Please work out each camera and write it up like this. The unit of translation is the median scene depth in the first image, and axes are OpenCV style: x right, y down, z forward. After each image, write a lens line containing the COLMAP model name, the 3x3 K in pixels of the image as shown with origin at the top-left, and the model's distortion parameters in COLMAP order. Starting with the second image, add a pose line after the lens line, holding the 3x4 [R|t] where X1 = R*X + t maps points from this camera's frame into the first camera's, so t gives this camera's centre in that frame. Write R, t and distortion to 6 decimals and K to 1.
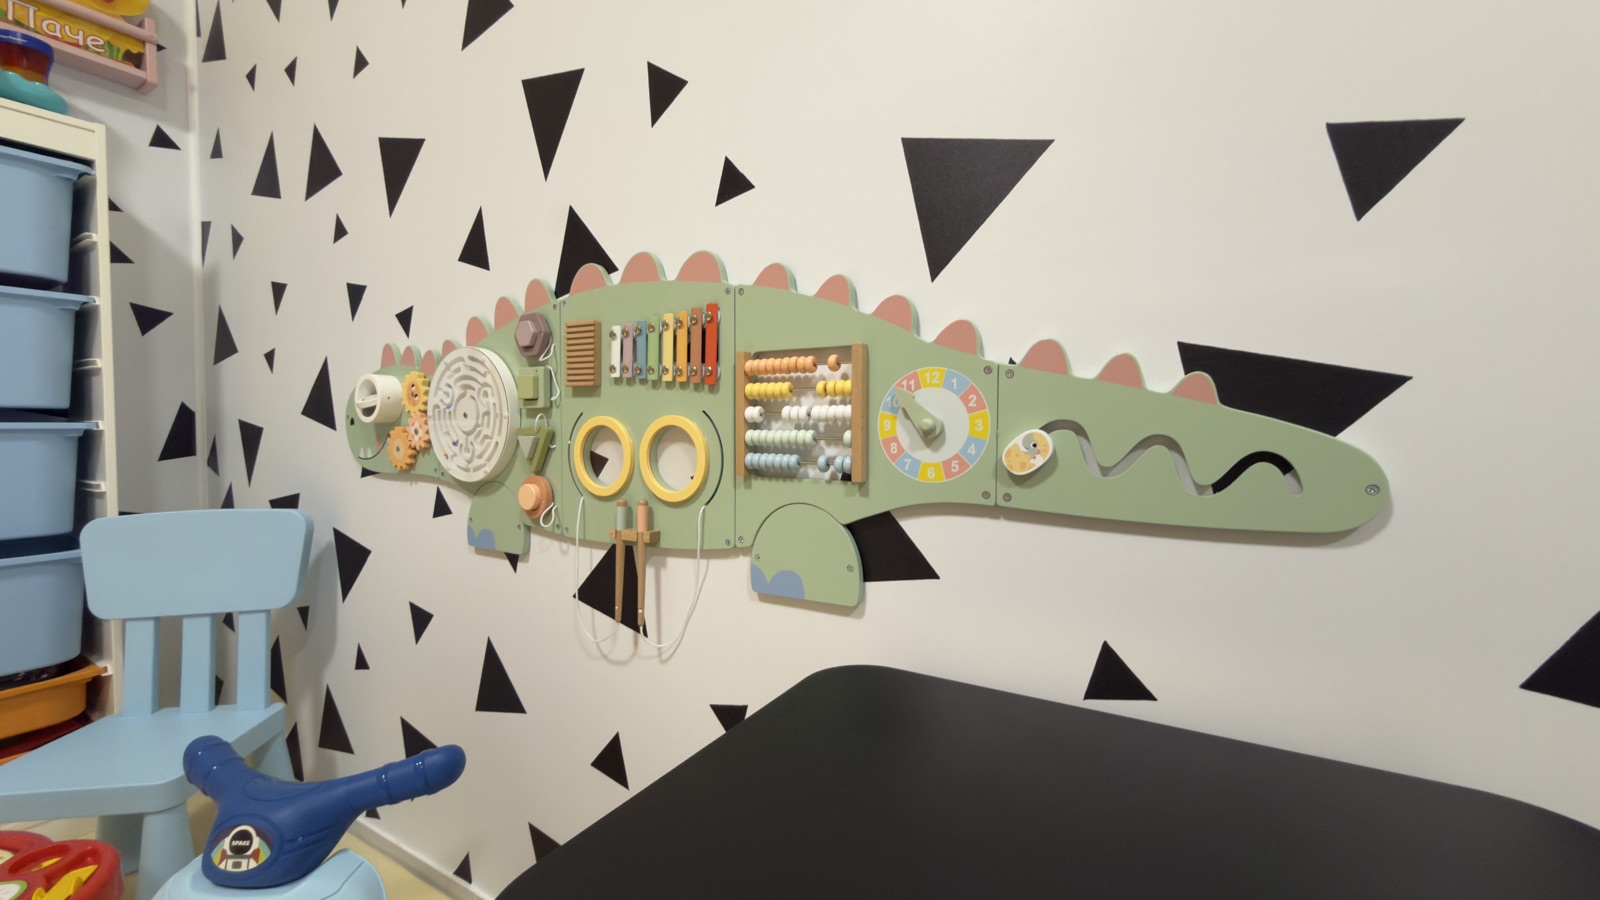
lens RADIAL K [[636.6, 0, 800.6], [0, 636.6, 452.5], [0, 0, 1]] dist [-0.002221, 0.000169]
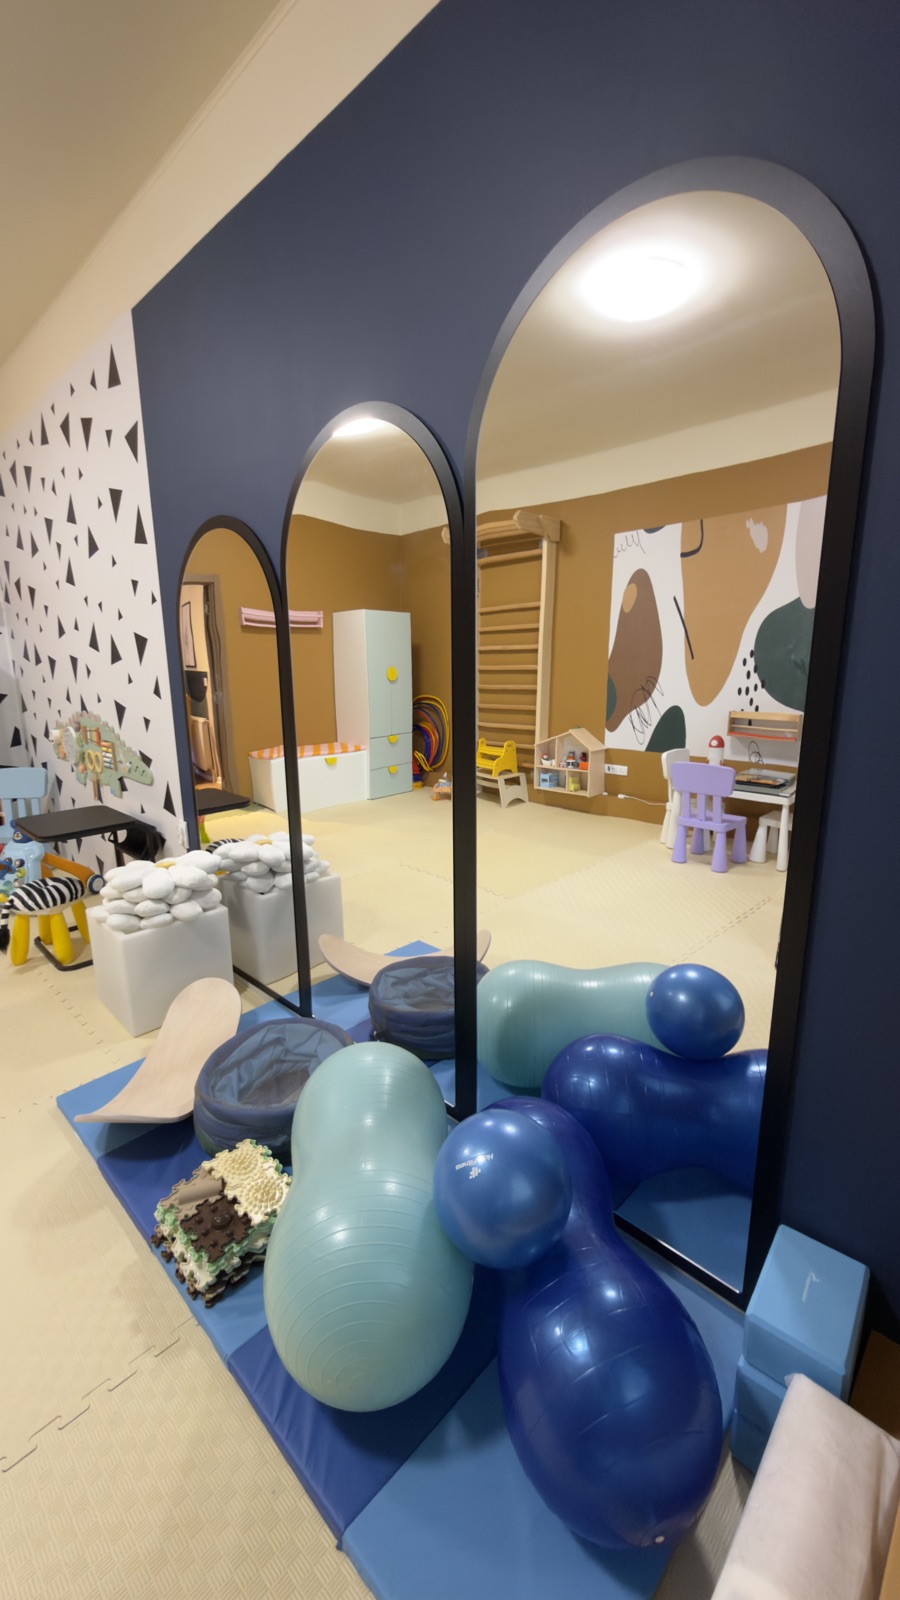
lens RADIAL K [[639.1, 0, 450.0], [0, 639.1, 800.0], [0, 0, 1]] dist [0.001016, 0.000022]
pose [[0.970675, 0.033435, -0.238061, 1.794977], [0.008821, 0.984660, 0.174260, -0.266774], [0.240236, -0.171250, 0.955490, -1.473182]]
